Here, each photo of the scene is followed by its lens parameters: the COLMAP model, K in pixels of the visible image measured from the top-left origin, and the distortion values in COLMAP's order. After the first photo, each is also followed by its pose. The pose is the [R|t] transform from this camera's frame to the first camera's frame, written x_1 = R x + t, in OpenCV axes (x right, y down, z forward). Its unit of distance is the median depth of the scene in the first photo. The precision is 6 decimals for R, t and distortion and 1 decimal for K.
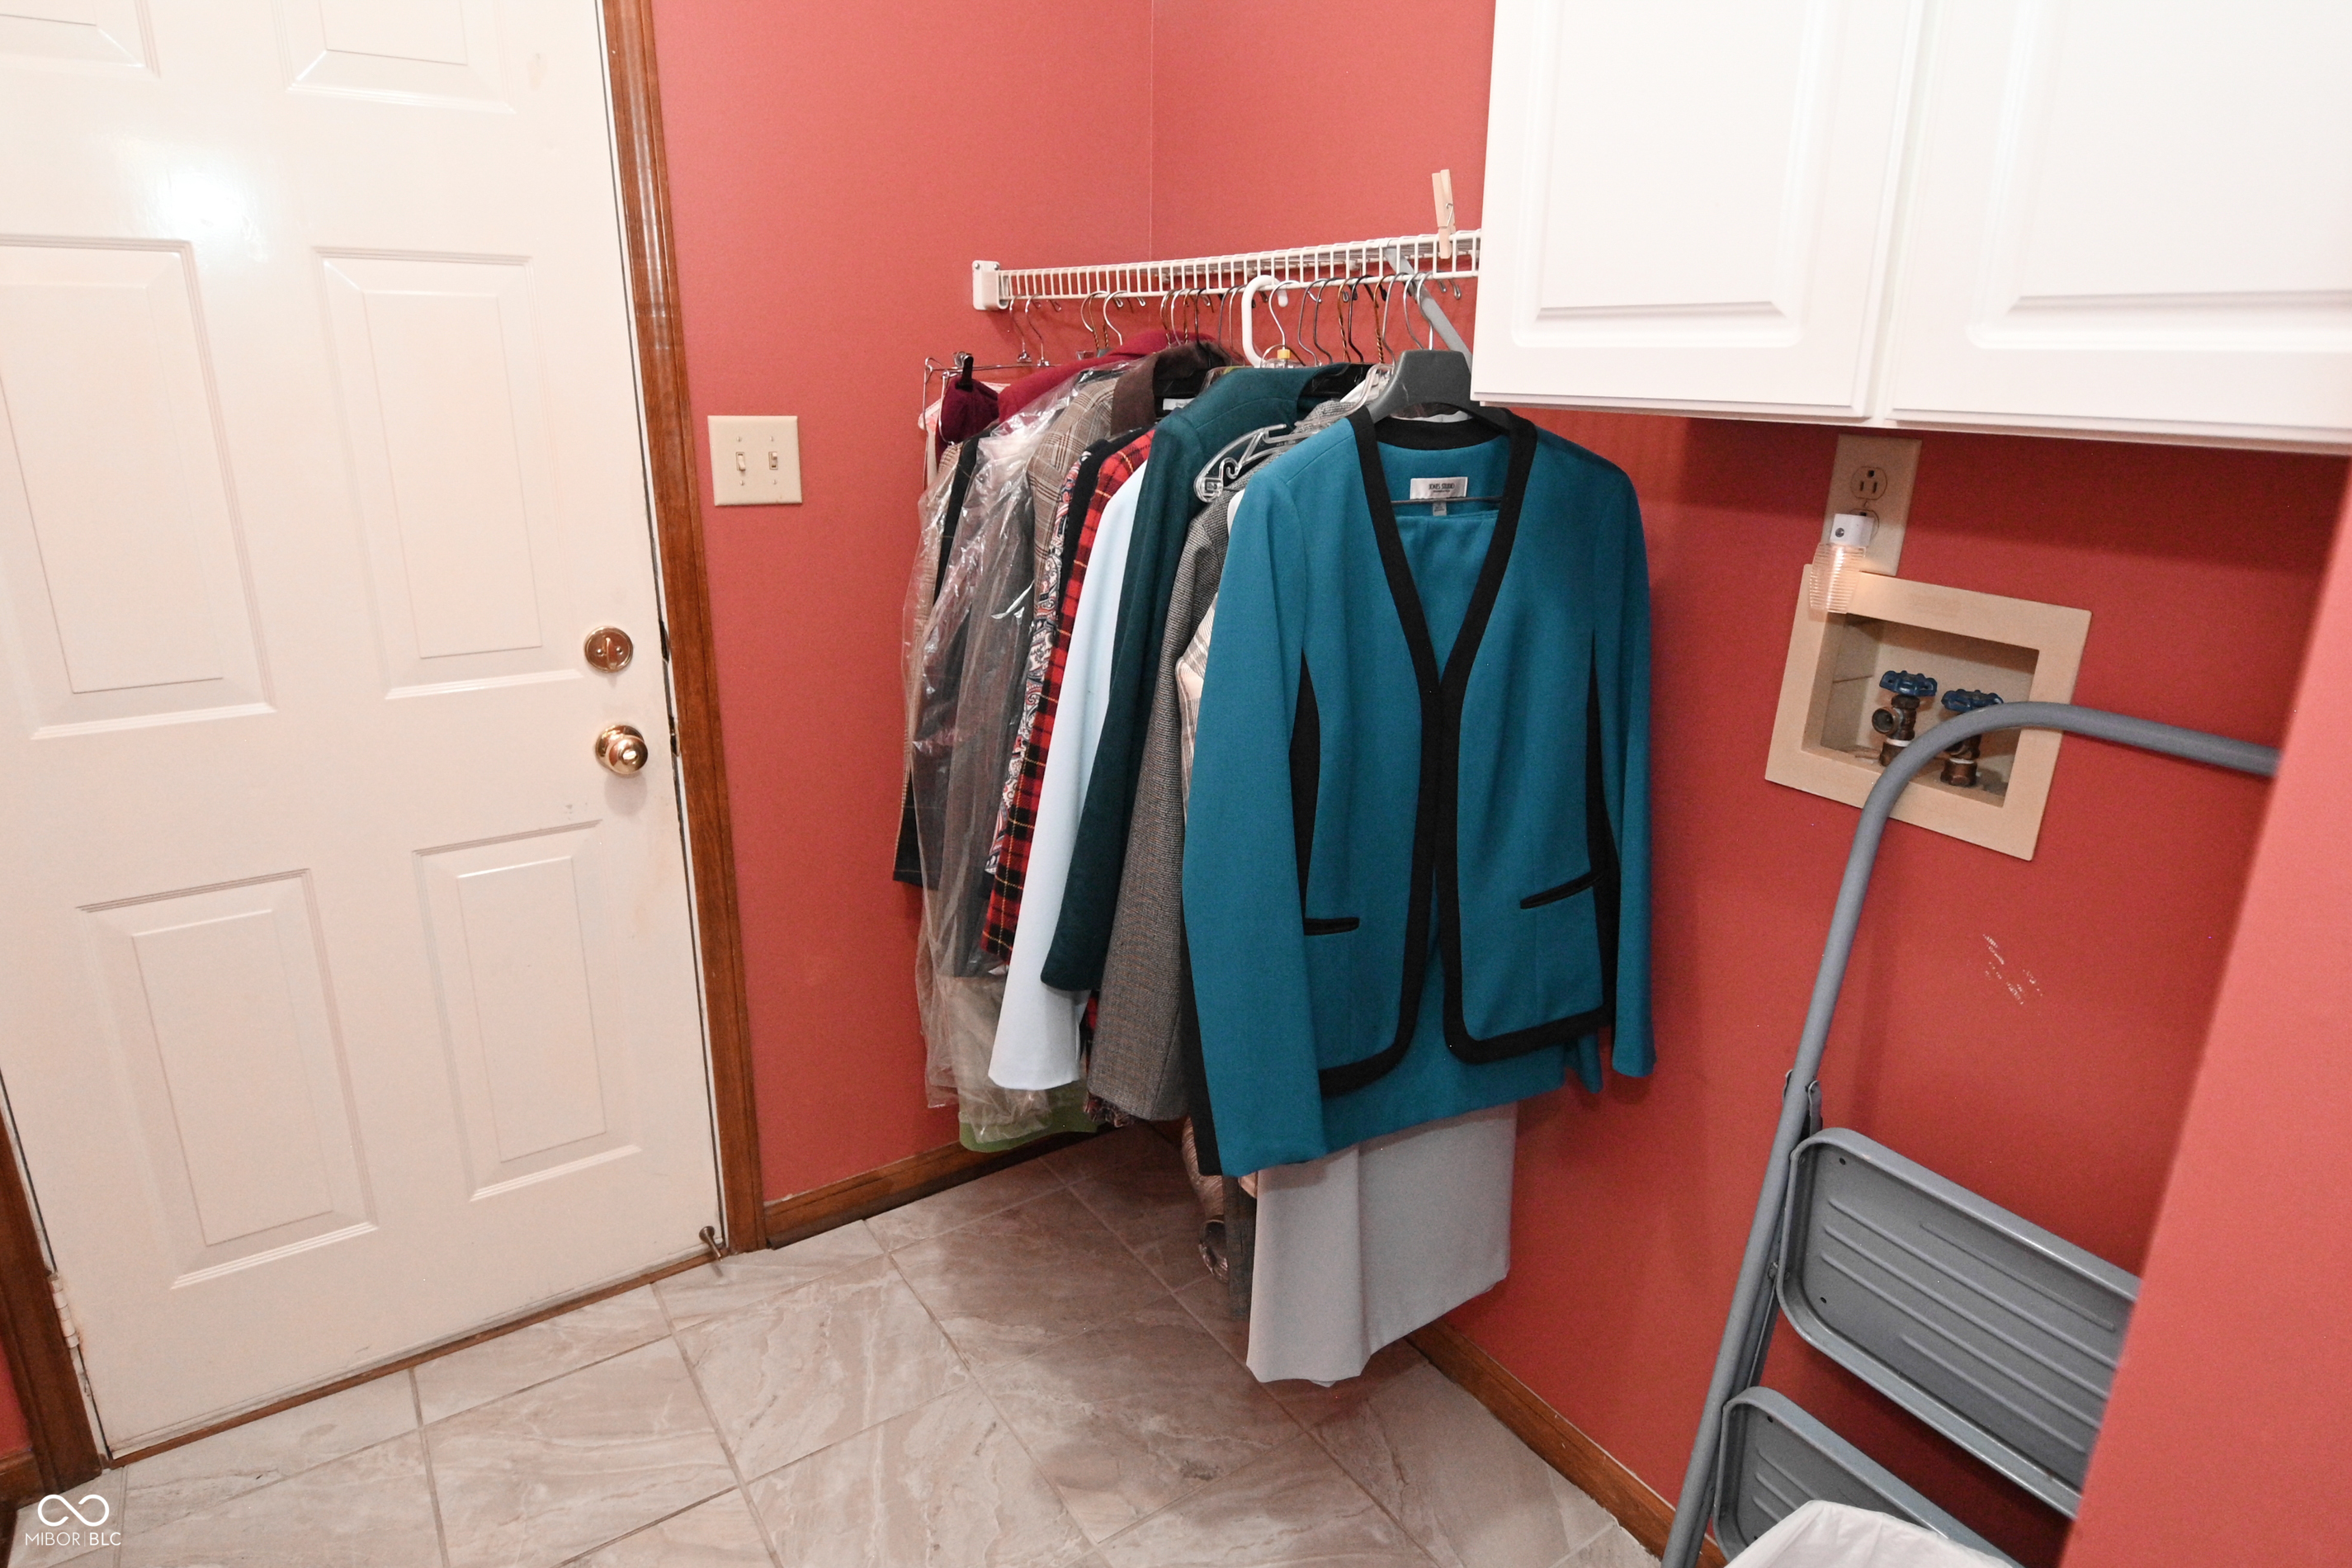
lens RADIAL K [[1322.7, 0, 1173.2], [0, 1322.7, 756.9], [0, 0, 1]] dist [0.006995, -0.017007]
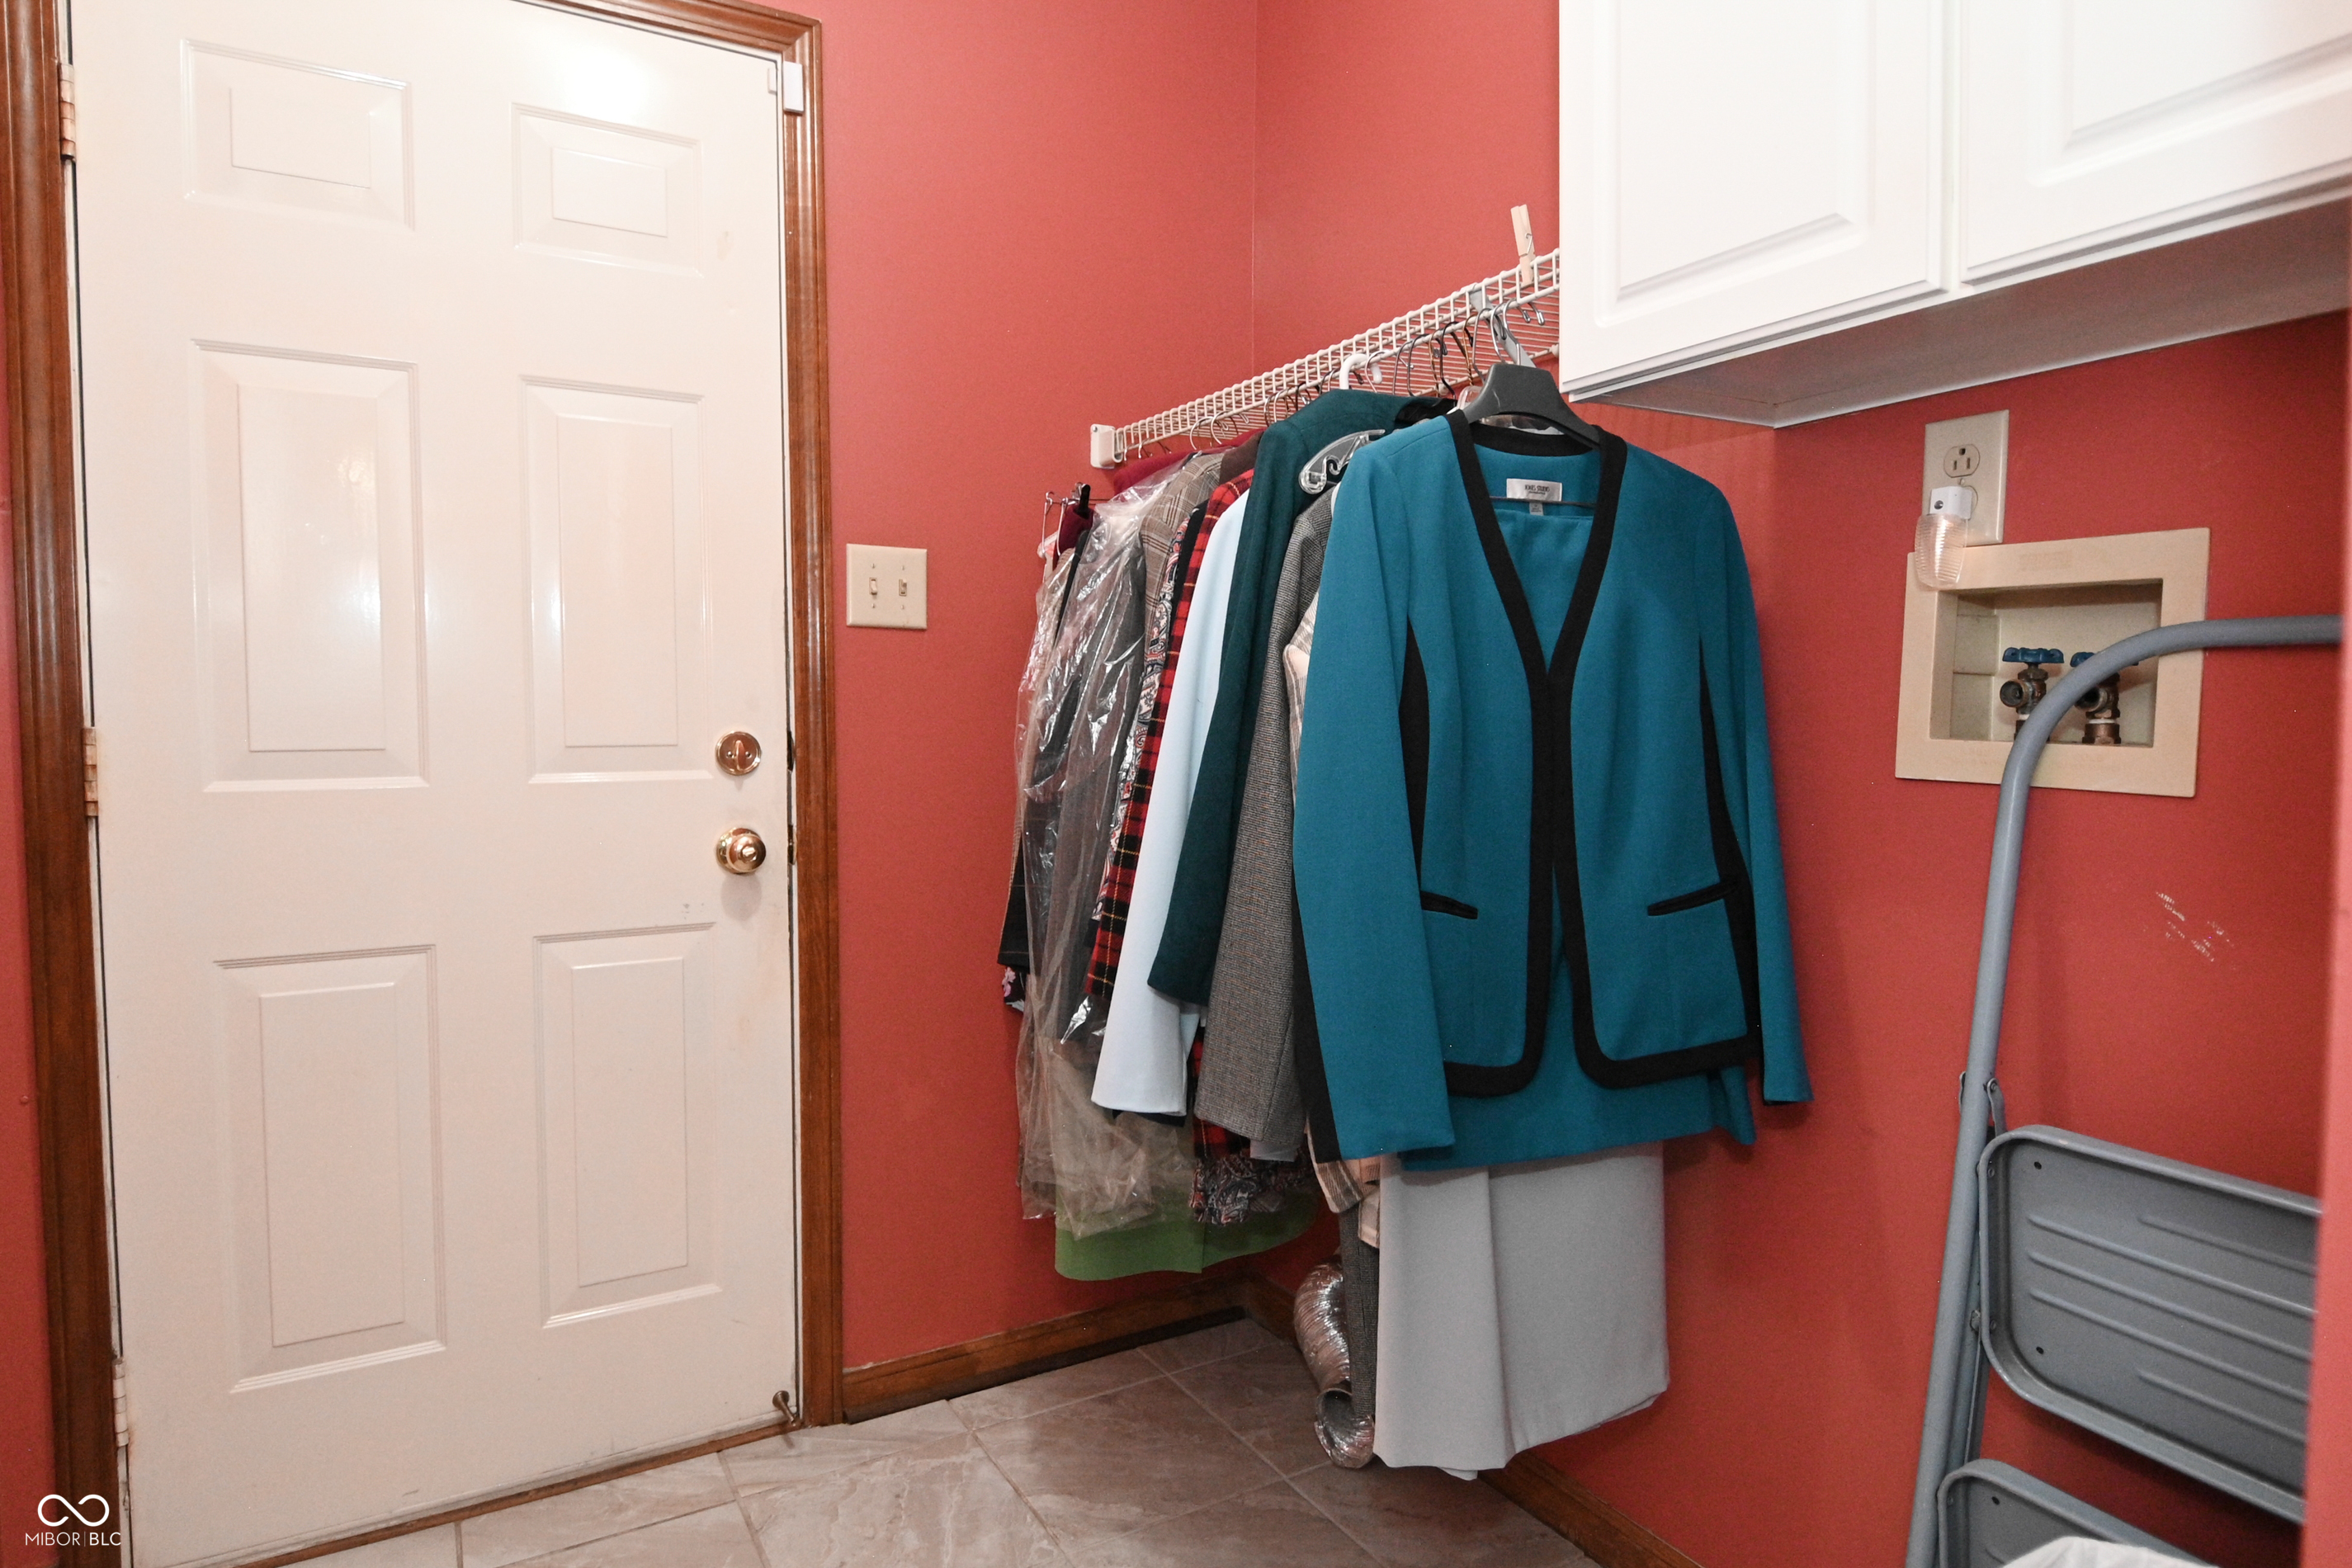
lens RADIAL K [[1322.7, 0, 1173.2], [0, 1322.7, 756.9], [0, 0, 1]] dist [0.006995, -0.017007]
pose [[0.997104, -0.010572, -0.075306, -0.005880], [-0.008633, 0.968150, -0.250222, 0.231022], [0.075552, 0.250148, 0.965255, 0.021400]]
